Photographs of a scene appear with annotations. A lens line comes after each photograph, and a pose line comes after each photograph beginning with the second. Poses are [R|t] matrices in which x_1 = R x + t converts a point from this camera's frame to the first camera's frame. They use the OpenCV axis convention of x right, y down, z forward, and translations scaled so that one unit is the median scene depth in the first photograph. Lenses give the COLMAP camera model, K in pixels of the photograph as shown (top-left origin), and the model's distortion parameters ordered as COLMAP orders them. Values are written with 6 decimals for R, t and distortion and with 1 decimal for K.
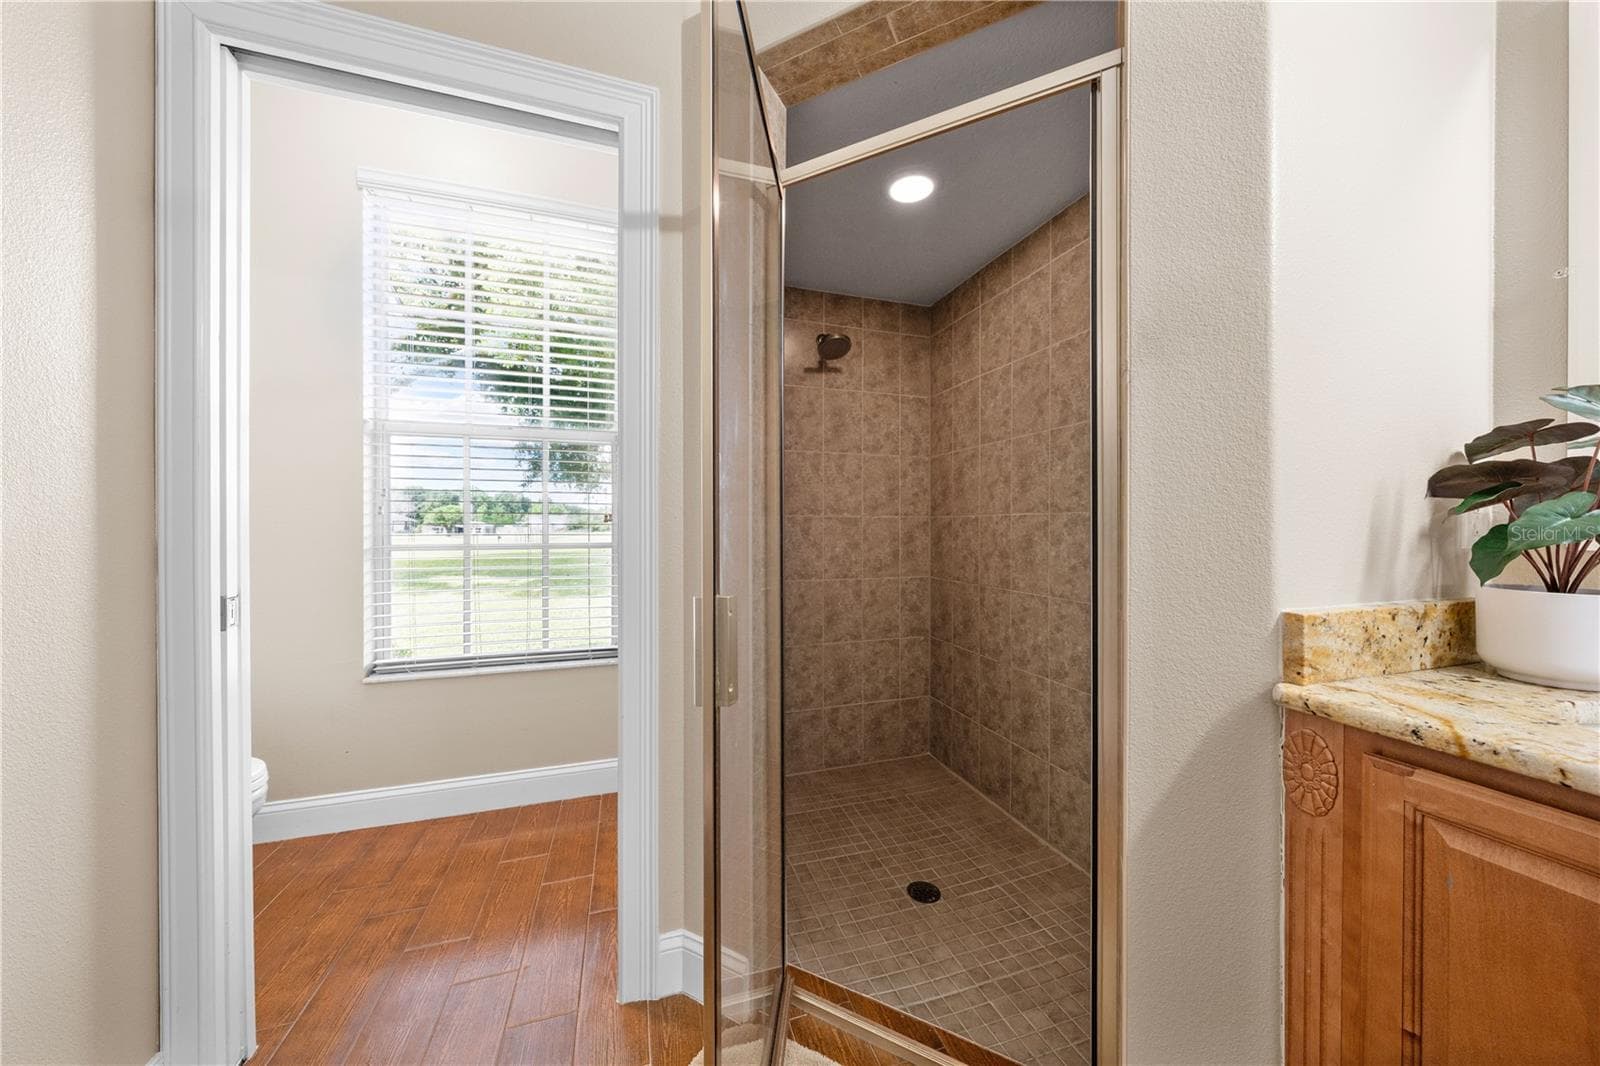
lens RADIAL K [[528.4, 0, 801.4], [0, 528.4, 544.1], [0, 0, 1]] dist [-0.000067, -0.000015]
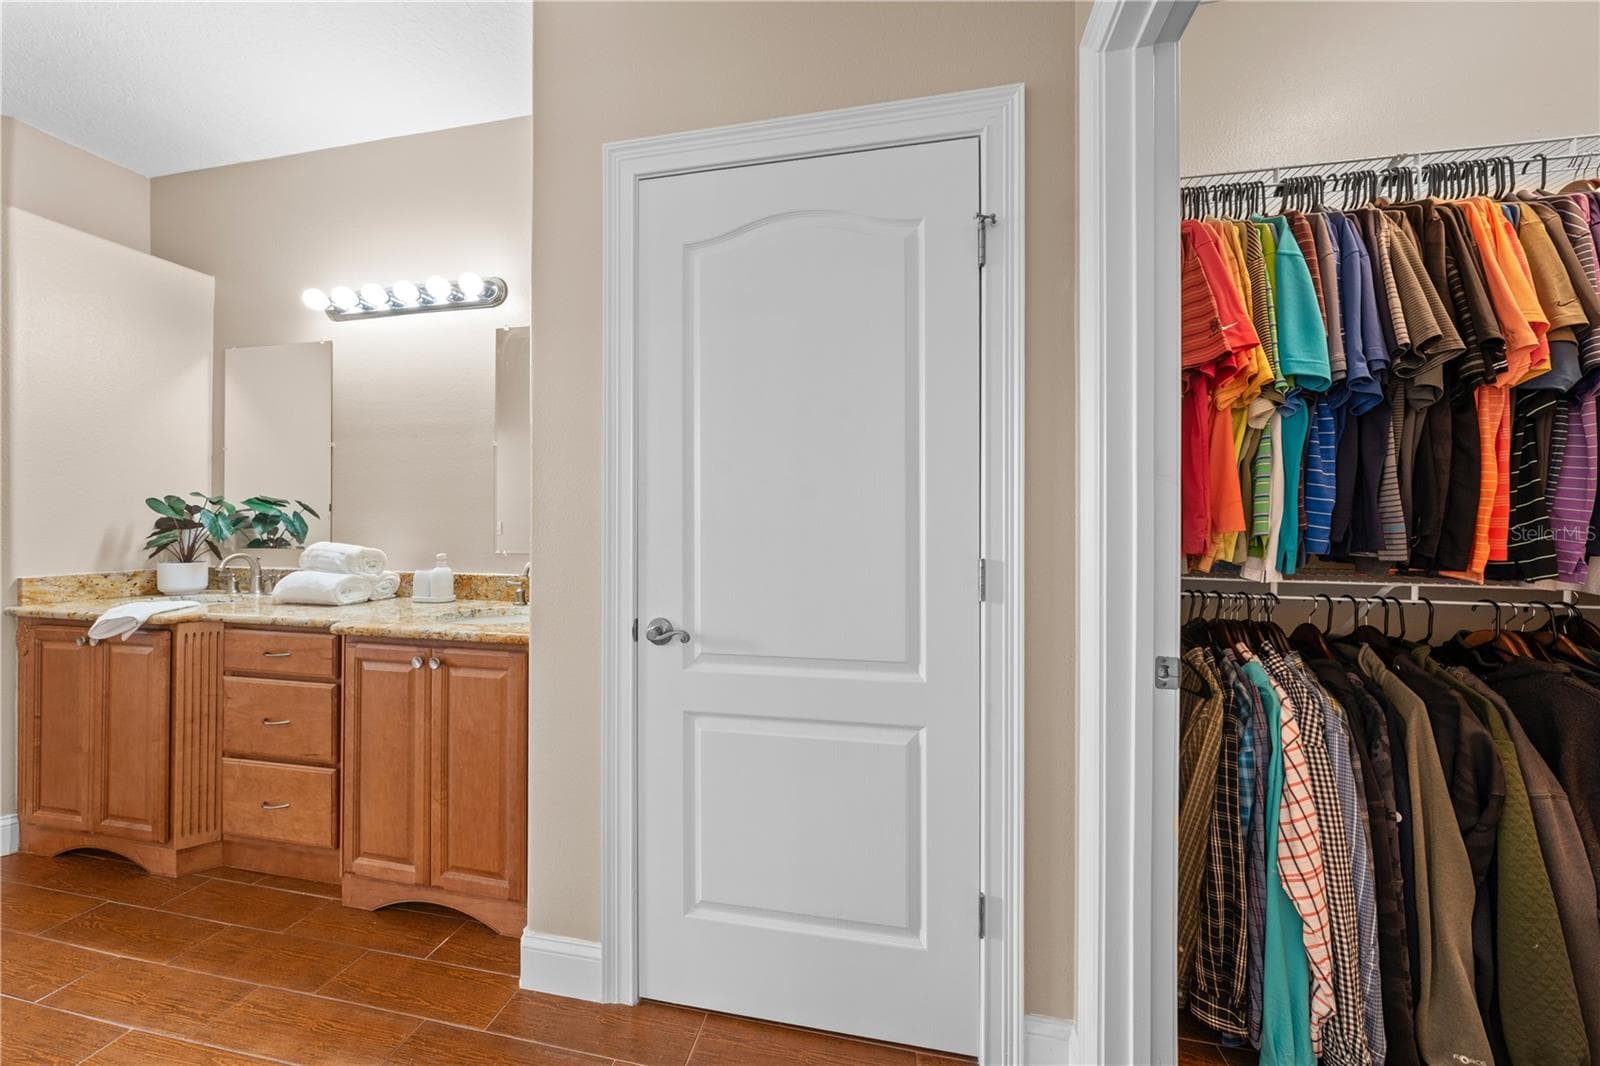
lens RADIAL K [[538.8, 0, 801.4], [0, 538.8, 525.4], [0, 0, 1]] dist [0.000818, 0.000333]
pose [[0.497074, -0.000532, 0.867708, 0.191802], [0.025172, 0.999588, -0.013807, 0.002640], [-0.867343, 0.028705, 0.496882, -1.257644]]
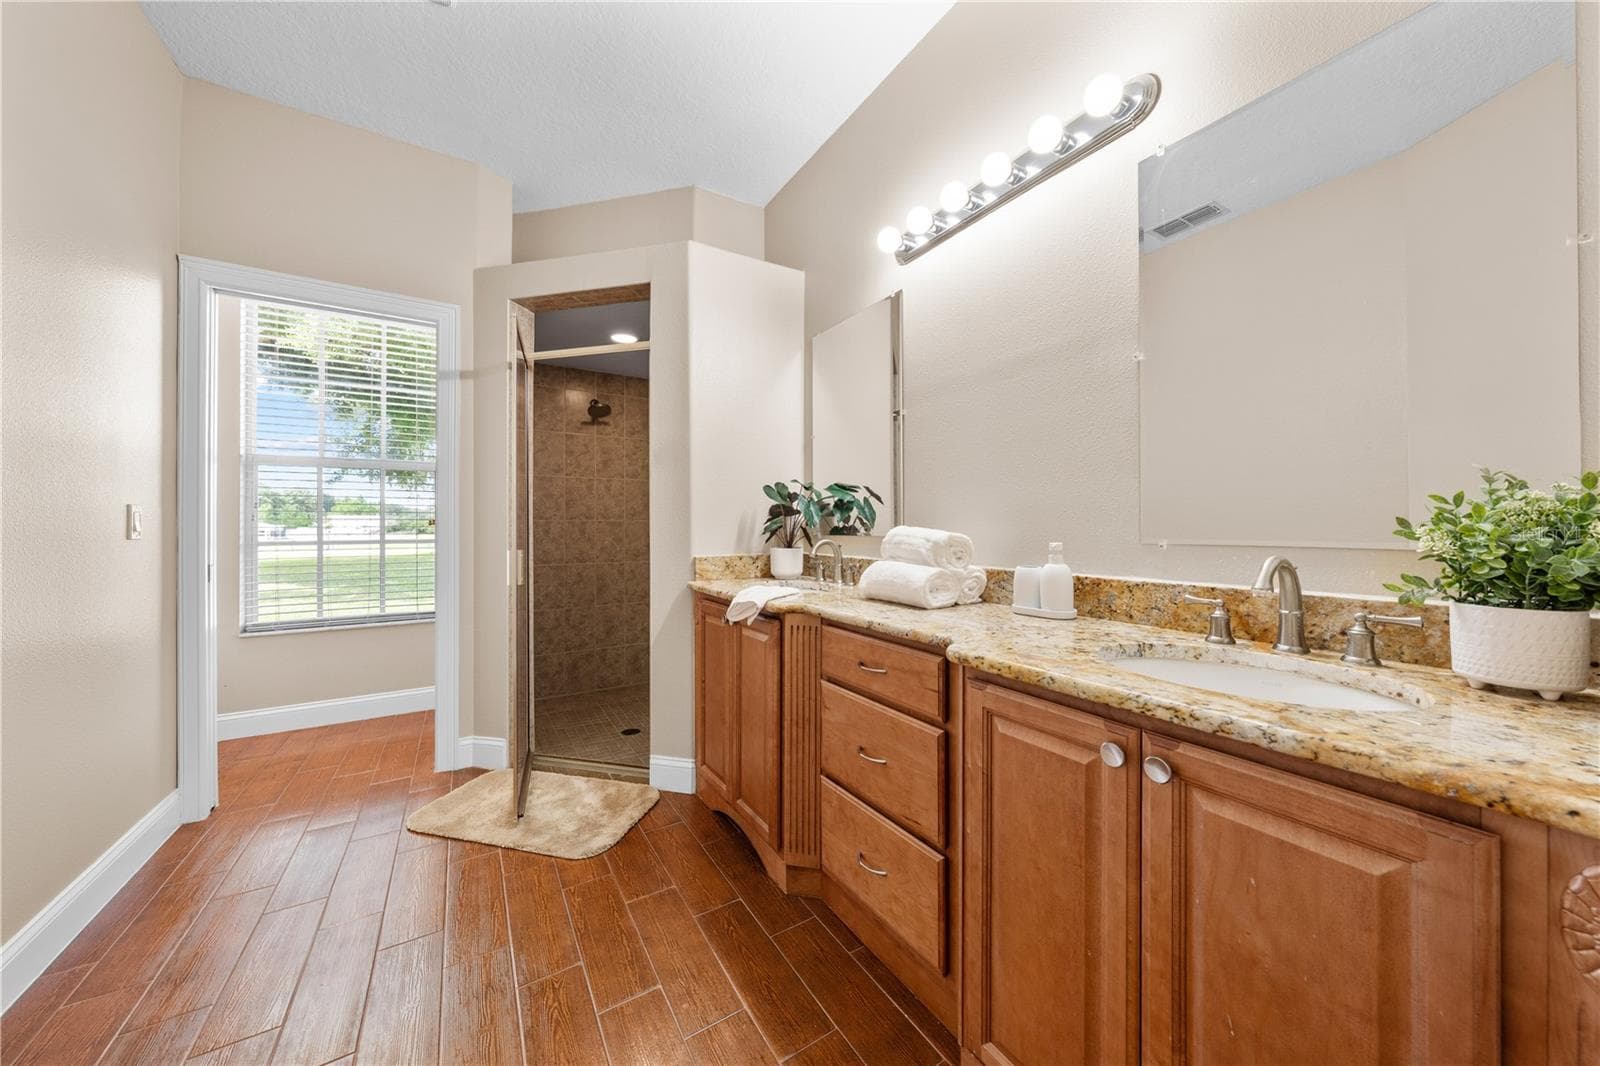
lens RADIAL K [[544.8, 0, 806.2], [0, 544.8, 532.3], [0, 0, 1]] dist [-0.000763, -0.000018]
pose [[0.970367, -0.006608, 0.241547, 0.283949], [0.011973, 0.999713, -0.020750, 0.022324], [-0.241341, 0.023027, 0.970167, -0.734958]]
